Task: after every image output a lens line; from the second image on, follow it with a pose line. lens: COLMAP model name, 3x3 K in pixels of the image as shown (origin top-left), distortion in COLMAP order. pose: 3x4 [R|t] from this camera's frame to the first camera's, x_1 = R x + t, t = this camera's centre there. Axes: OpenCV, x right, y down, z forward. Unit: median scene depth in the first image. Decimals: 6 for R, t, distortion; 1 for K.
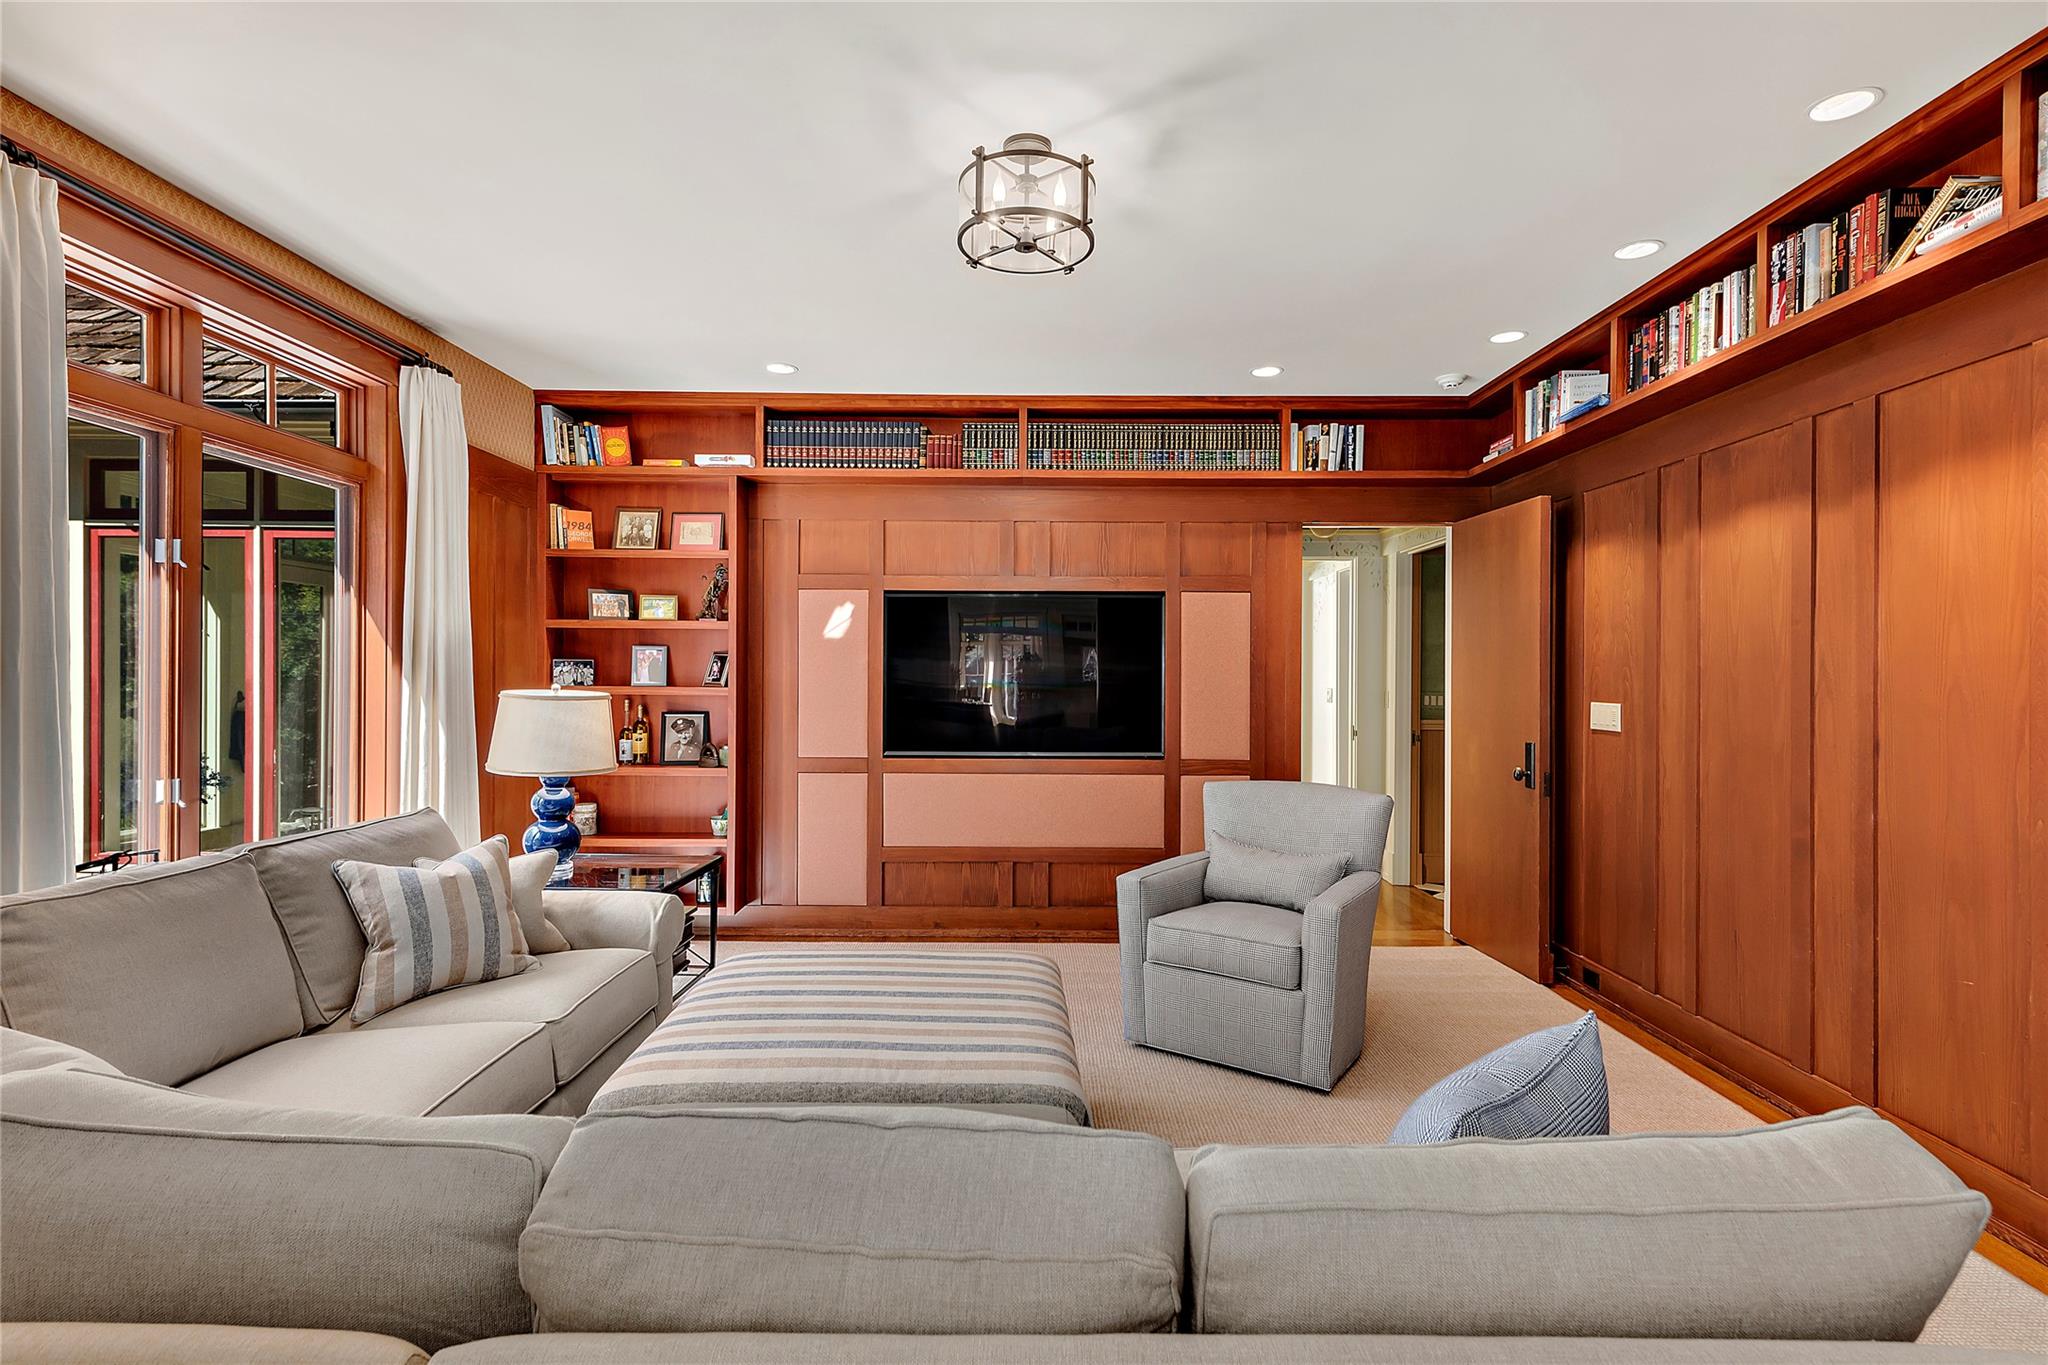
lens RADIAL K [[1005.3, 0, 1023.9], [0, 1005.3, 677.0], [0, 0, 1]] dist [0.019033, -0.000657]
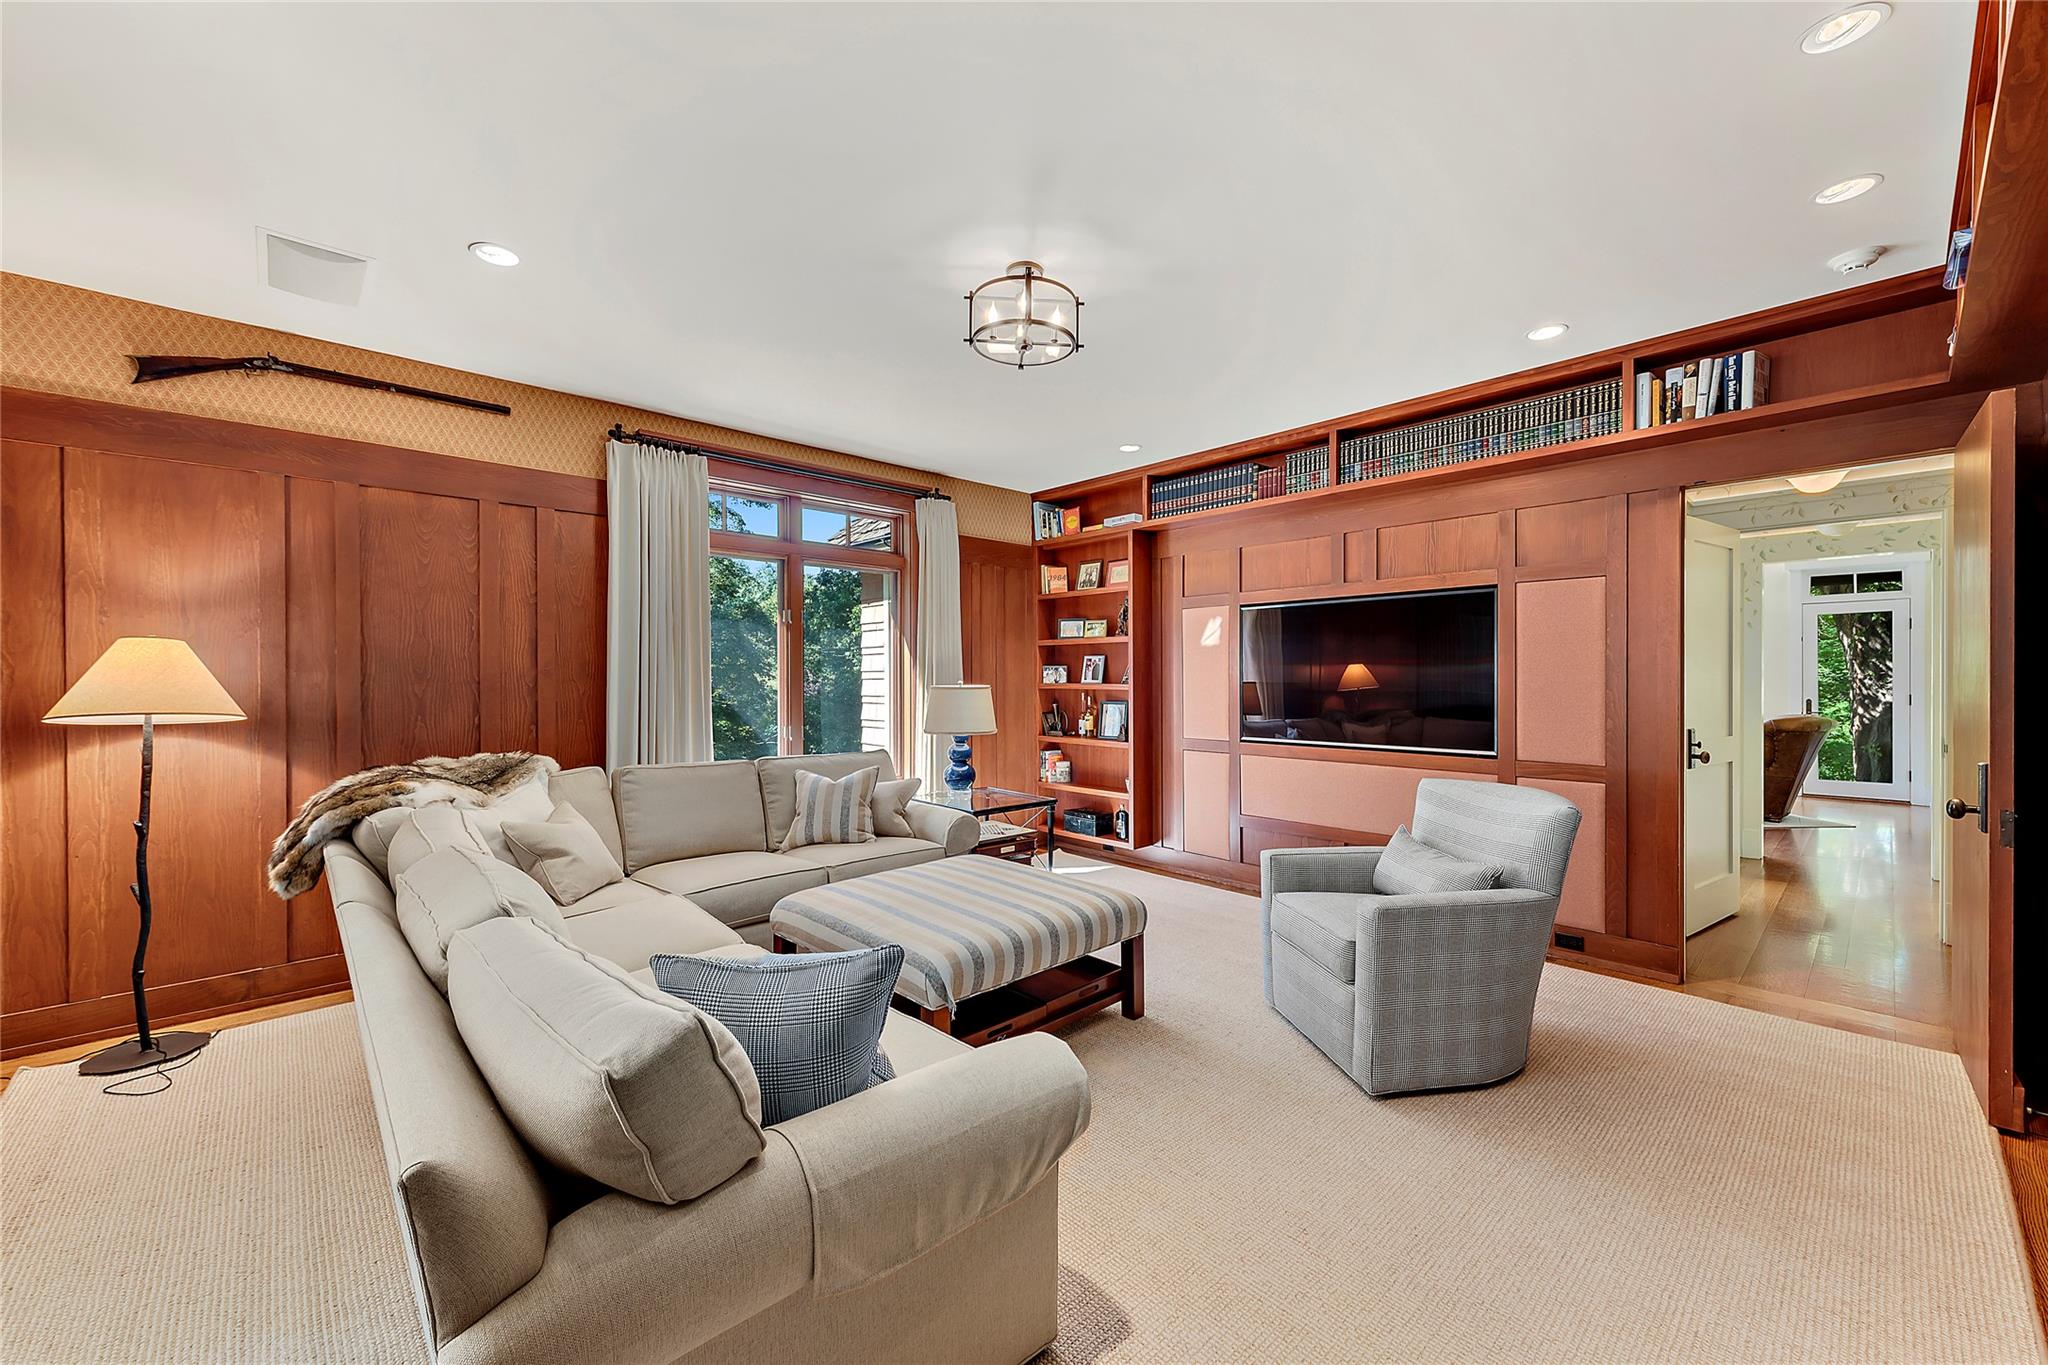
lens RADIAL K [[796.8, 0, 1014.0], [0, 796.8, 677.8], [0, 0, 1]] dist [0.012670, -0.000286]
pose [[0.680866, -0.008031, -0.732364, 0.396148], [0.002681, 0.999961, -0.008473, 0.010904], [0.732403, 0.003805, 0.680861, 0.142249]]
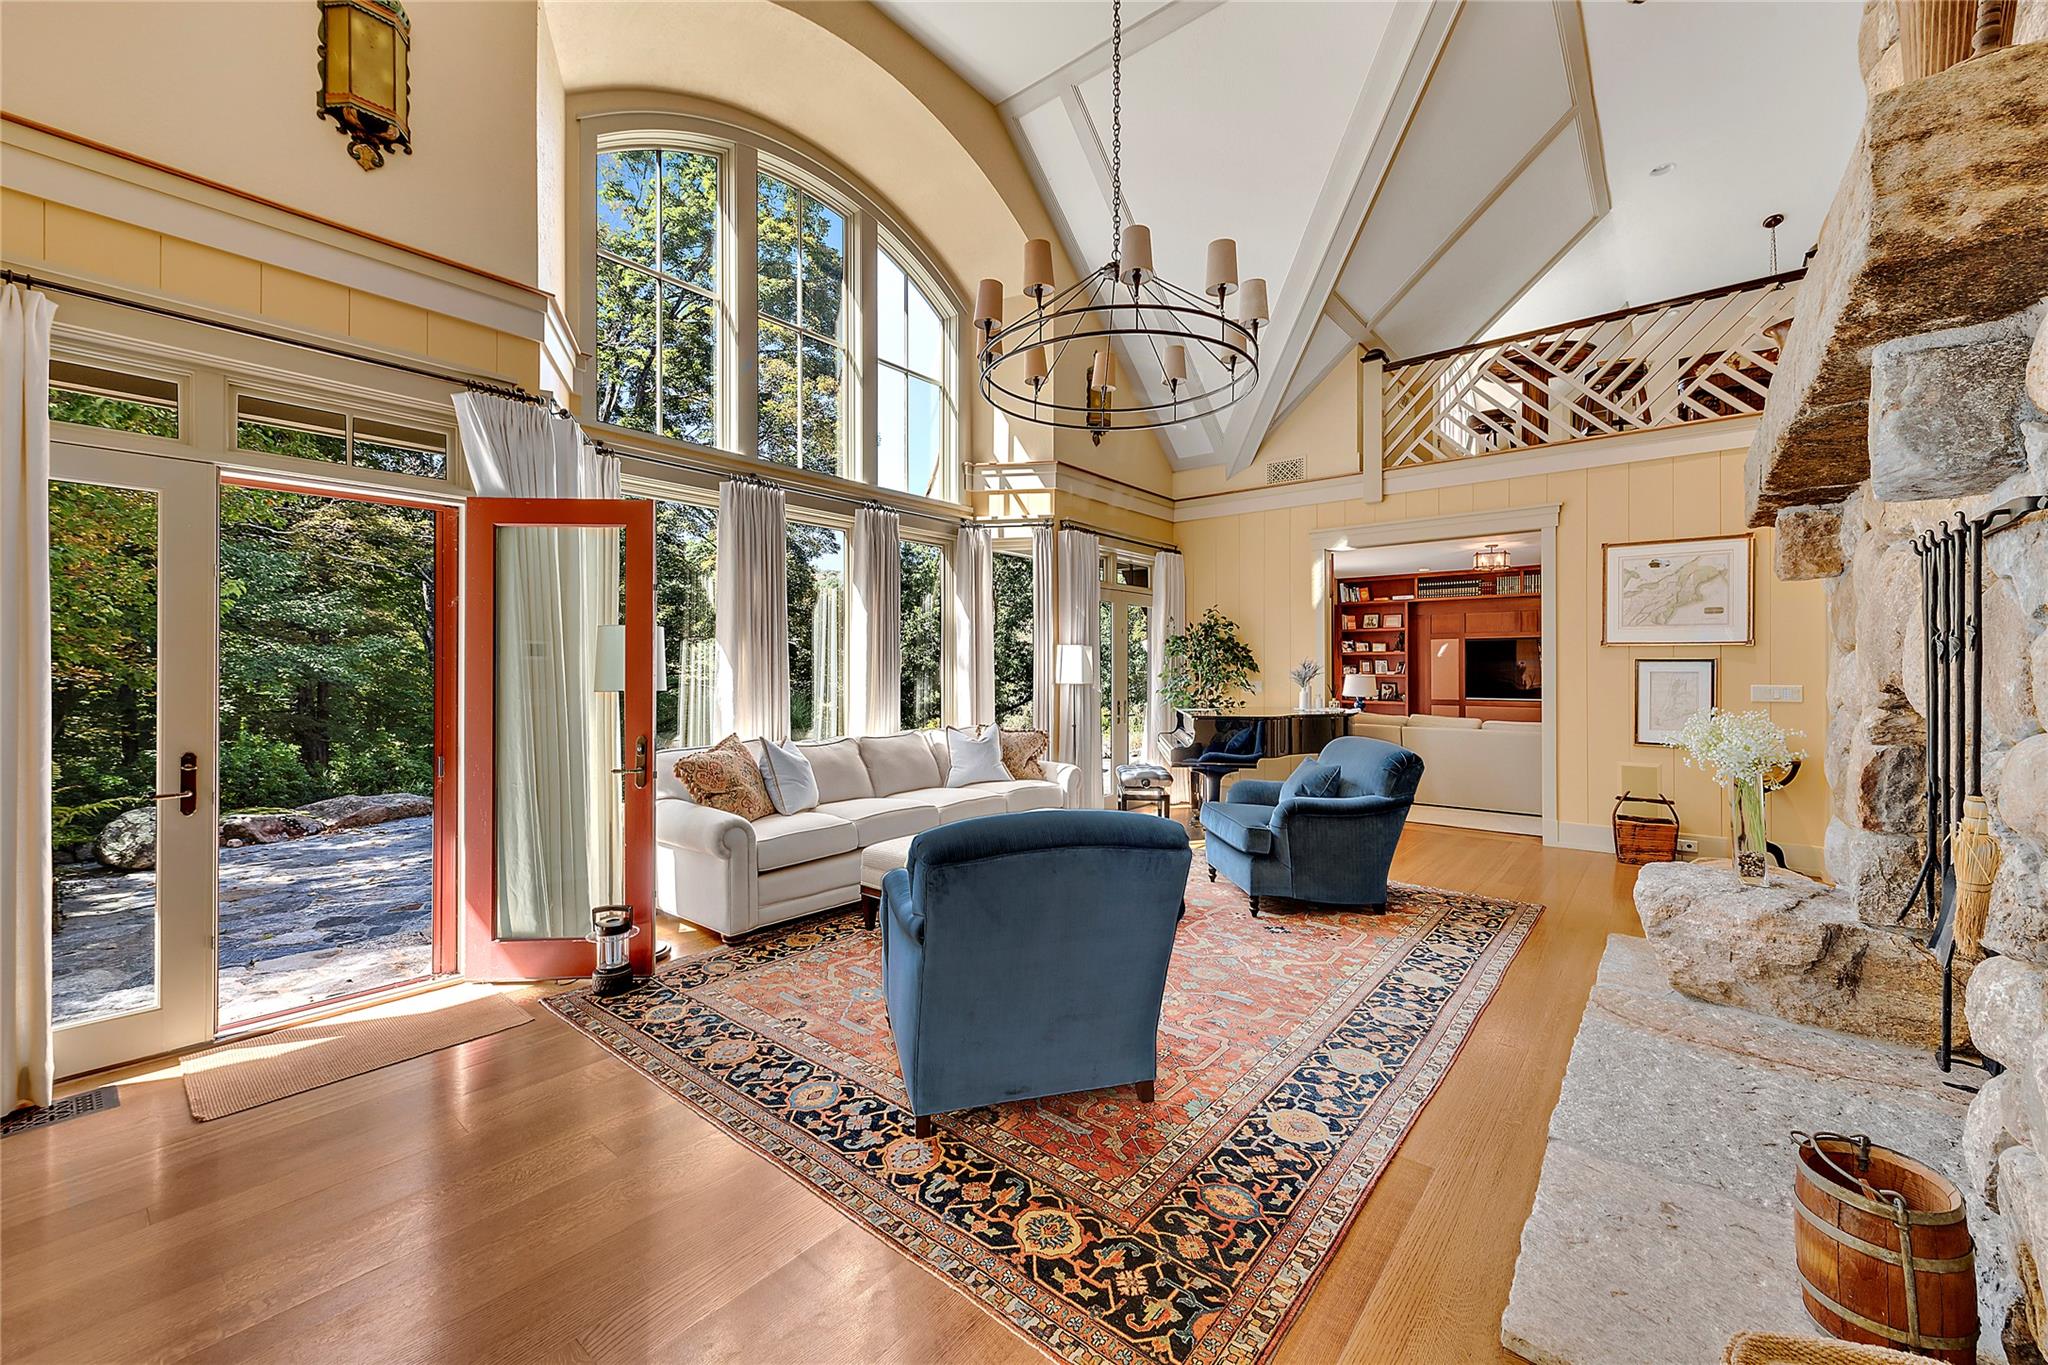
lens RADIAL K [[796.8, 0, 1030.7], [0, 796.8, 672.9], [0, 0, 1]] dist [0.012670, -0.000286]
pose [[0.781515, -0.005575, -0.623861, 0.307119], [0.004446, 0.999984, -0.003366, 0.009978], [0.623870, -0.000143, 0.781528, -1.501624]]
